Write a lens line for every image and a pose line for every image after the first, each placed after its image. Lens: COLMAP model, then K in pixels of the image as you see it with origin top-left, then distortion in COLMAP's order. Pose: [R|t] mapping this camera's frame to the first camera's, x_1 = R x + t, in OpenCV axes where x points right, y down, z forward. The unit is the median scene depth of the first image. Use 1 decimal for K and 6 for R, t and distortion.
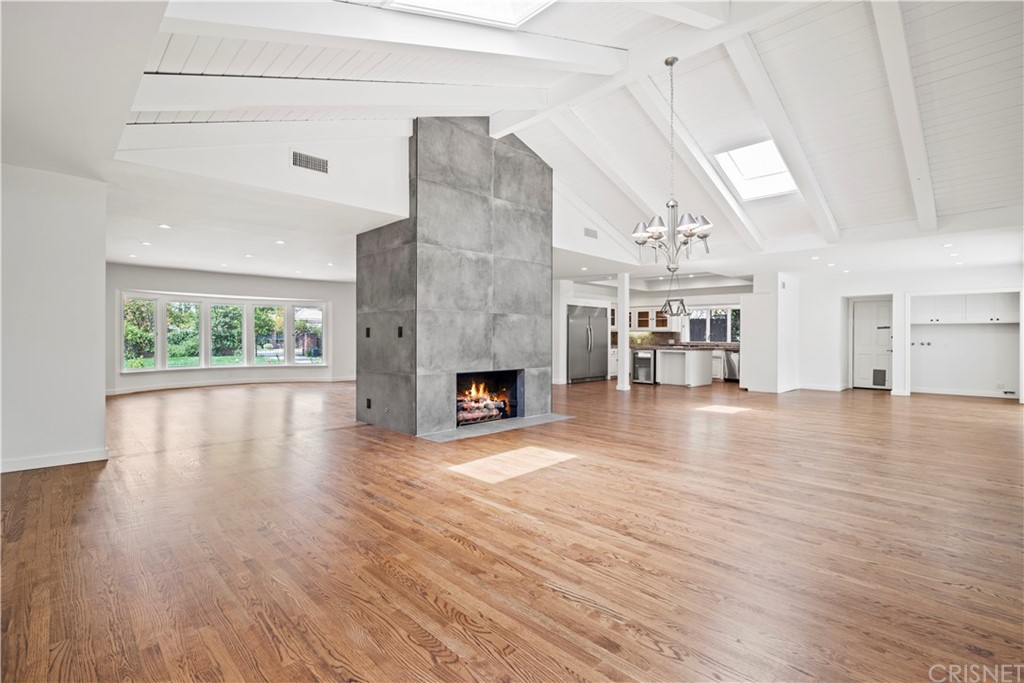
lens RADIAL K [[475.0, 0, 512.0], [0, 475.0, 341.5], [0, 0, 1]] dist [-0.010562, 0.000426]
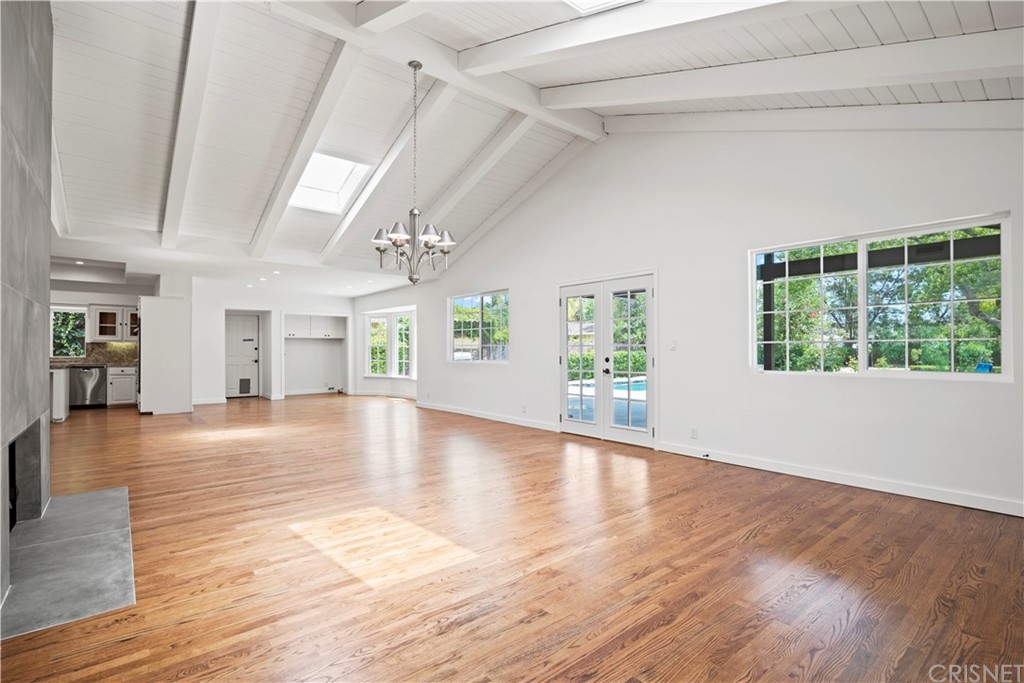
lens RADIAL K [[475.0, 0, 512.0], [0, 475.0, 341.5], [0, 0, 1]] dist [-0.010562, 0.000426]
pose [[0.091541, 0.011419, 0.995736, -0.459869], [0.011706, 0.999853, -0.012542, -0.009479], [-0.995733, 0.012804, 0.091393, 0.537501]]
